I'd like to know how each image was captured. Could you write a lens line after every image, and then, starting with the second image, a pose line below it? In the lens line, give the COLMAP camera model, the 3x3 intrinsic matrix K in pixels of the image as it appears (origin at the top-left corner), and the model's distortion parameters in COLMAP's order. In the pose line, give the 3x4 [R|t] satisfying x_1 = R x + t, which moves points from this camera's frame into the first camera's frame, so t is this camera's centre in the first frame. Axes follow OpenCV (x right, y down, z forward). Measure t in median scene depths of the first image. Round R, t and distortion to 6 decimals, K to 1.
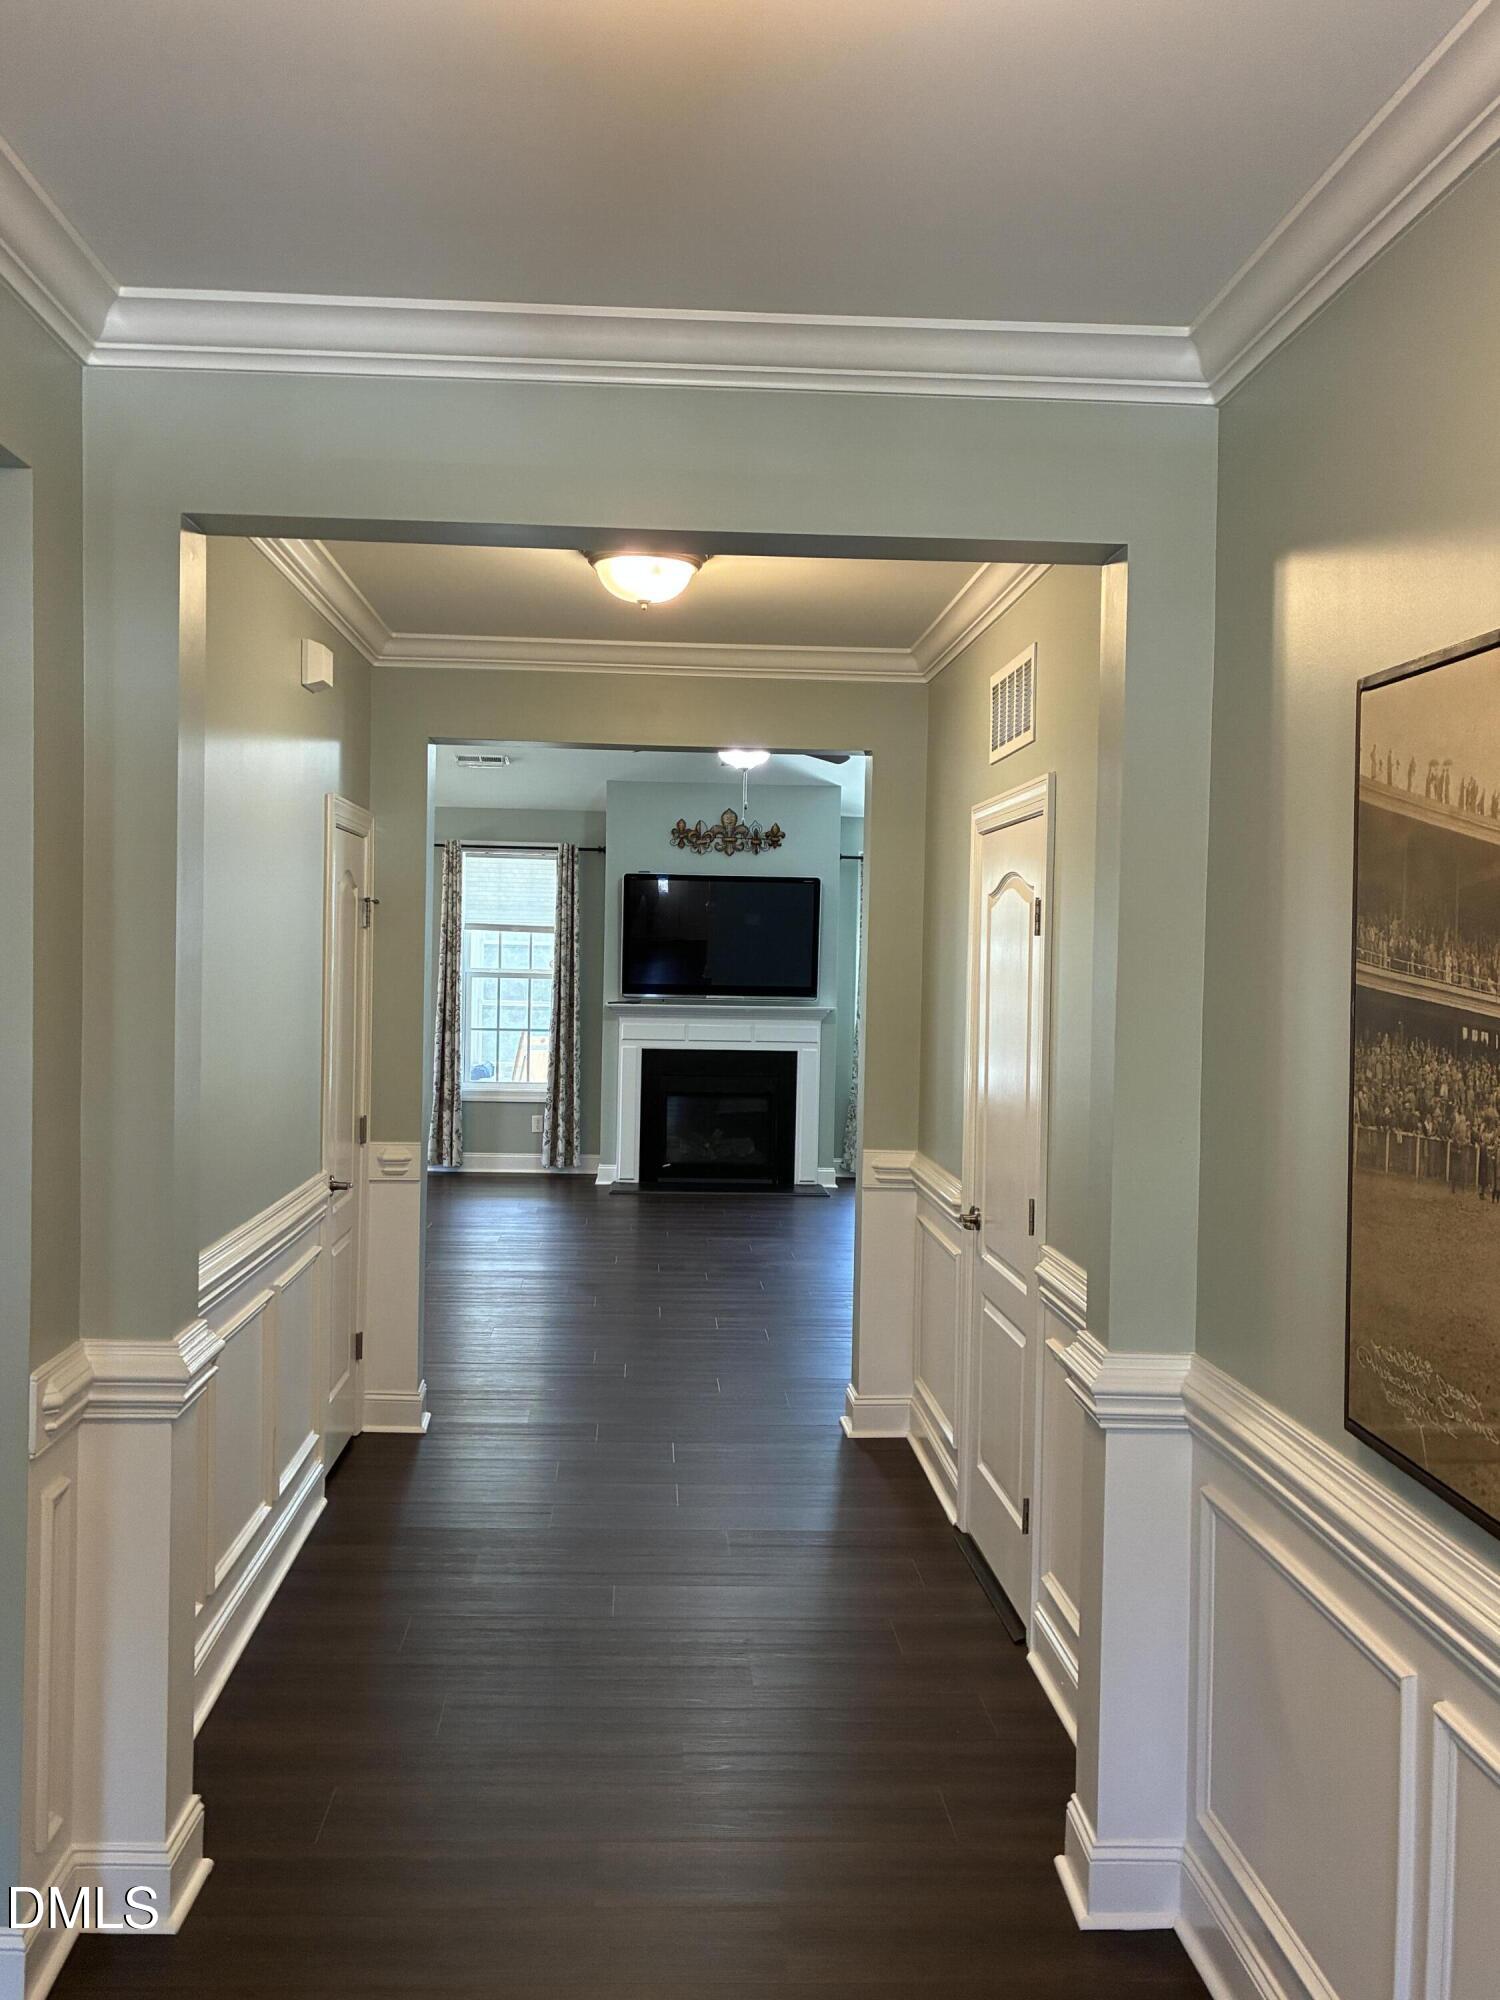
lens RADIAL K [[1768.0, 0, 763.7], [0, 1768.0, 995.1], [0, 0, 1]] dist [0.046654, -0.057911]
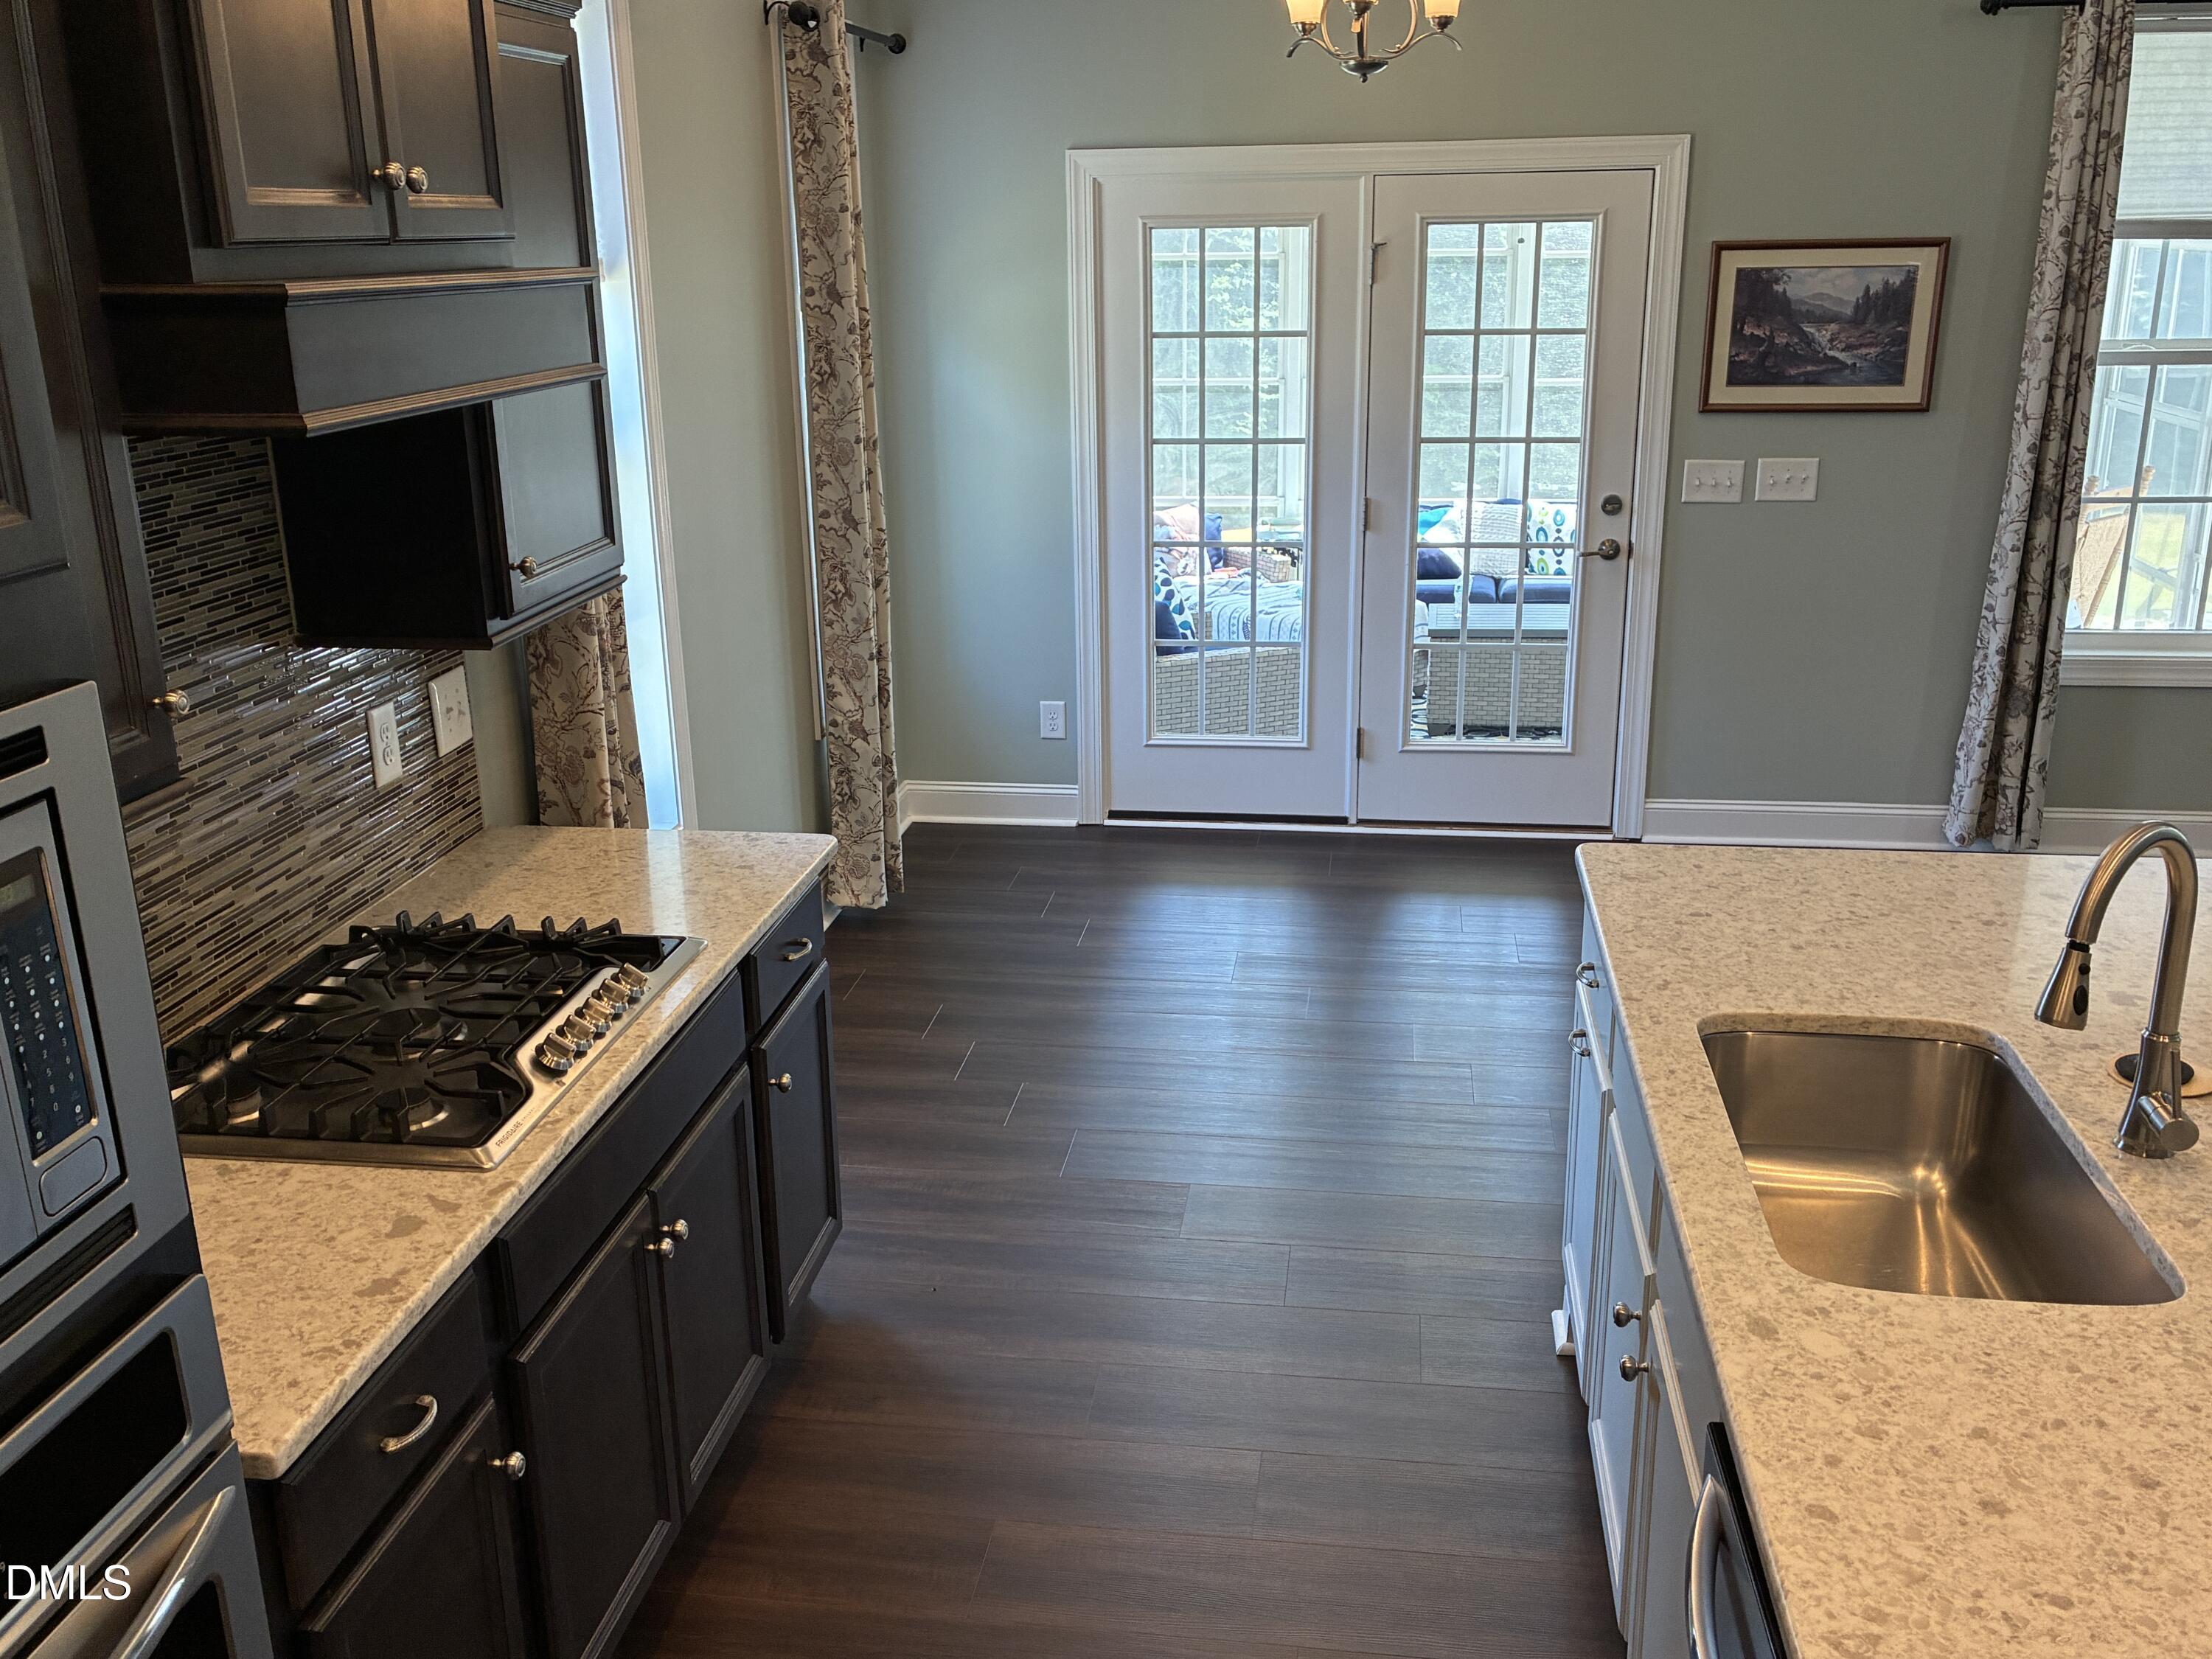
lens RADIAL K [[1955.5, 0, 1100.1], [0, 1955.5, 850.8], [0, 0, 1]] dist [0.046654, -0.057911]
pose [[0.976269, 0.026820, -0.214895, -0.286015], [0.035609, 0.958915, 0.281449, -0.038677], [0.213615, -0.282422, 0.935204, 0.530206]]
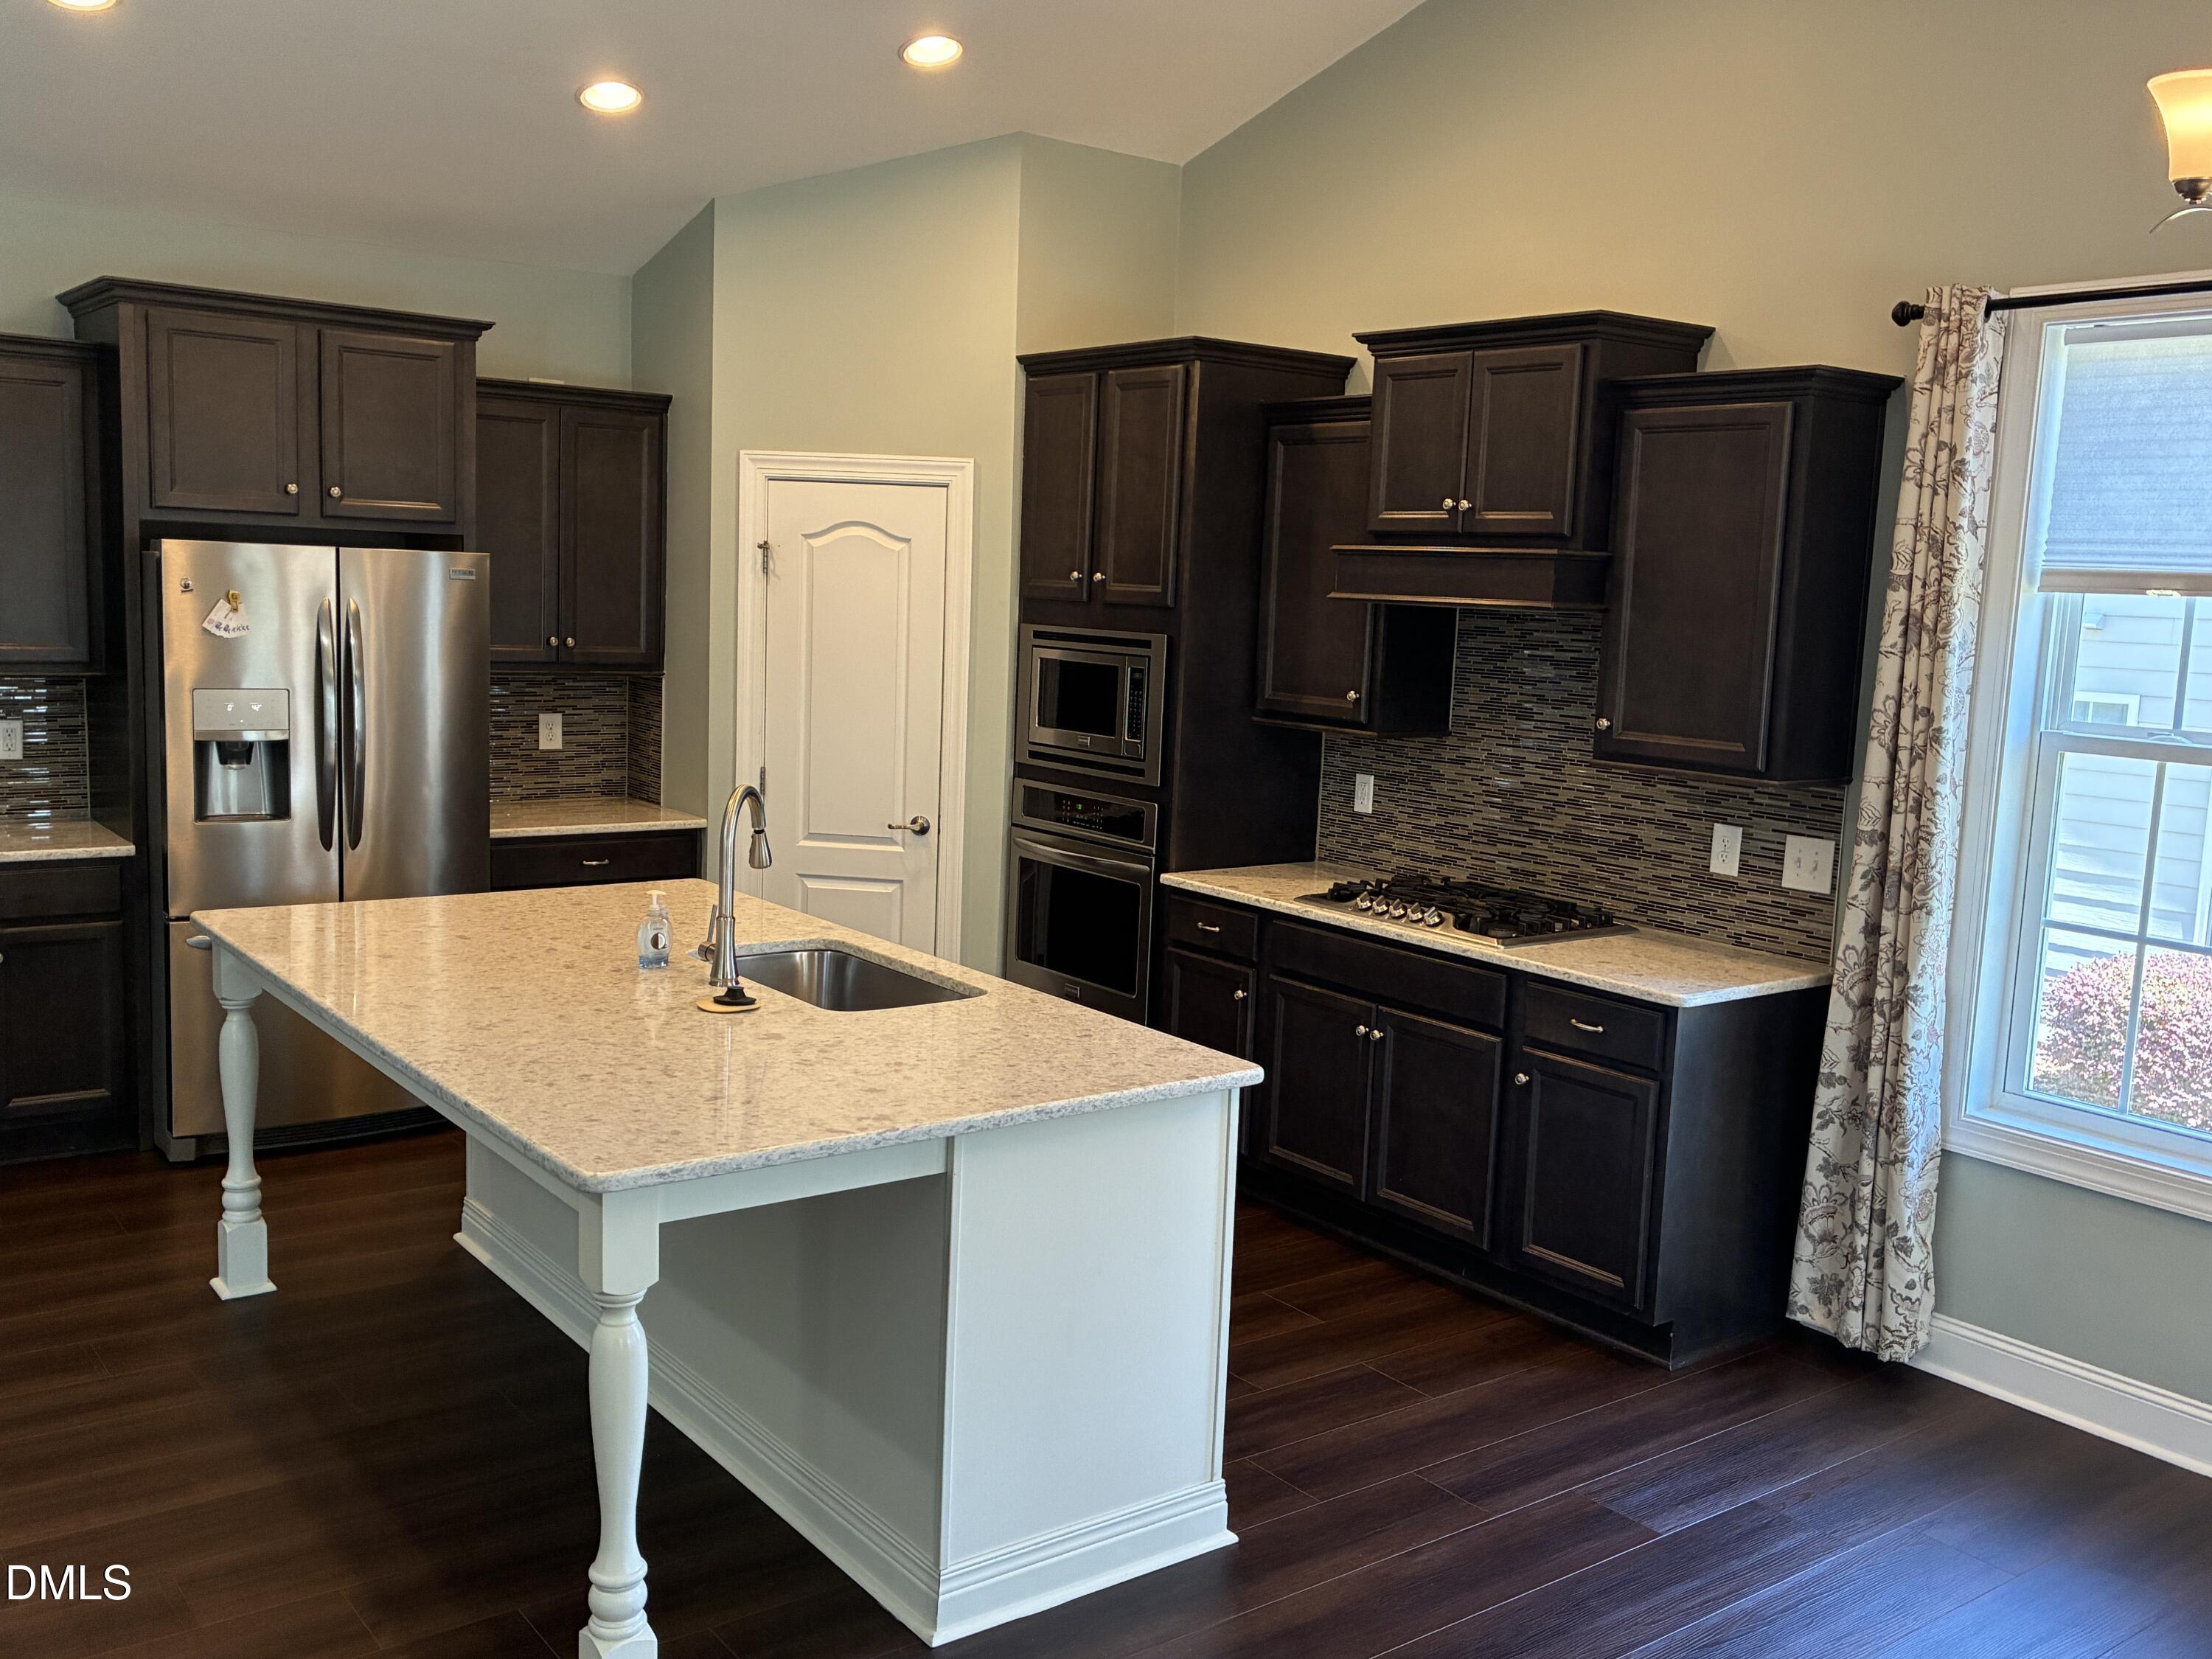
lens RADIAL K [[1955.5, 0, 1088.2], [0, 1955.5, 831.7], [0, 0, 1]] dist [0.046654, -0.057911]
pose [[-0.836080, 0.015547, -0.548387, -0.111283], [-0.071968, 0.987852, 0.137730, -0.033424], [0.543866, 0.154620, -0.824804, 0.988308]]
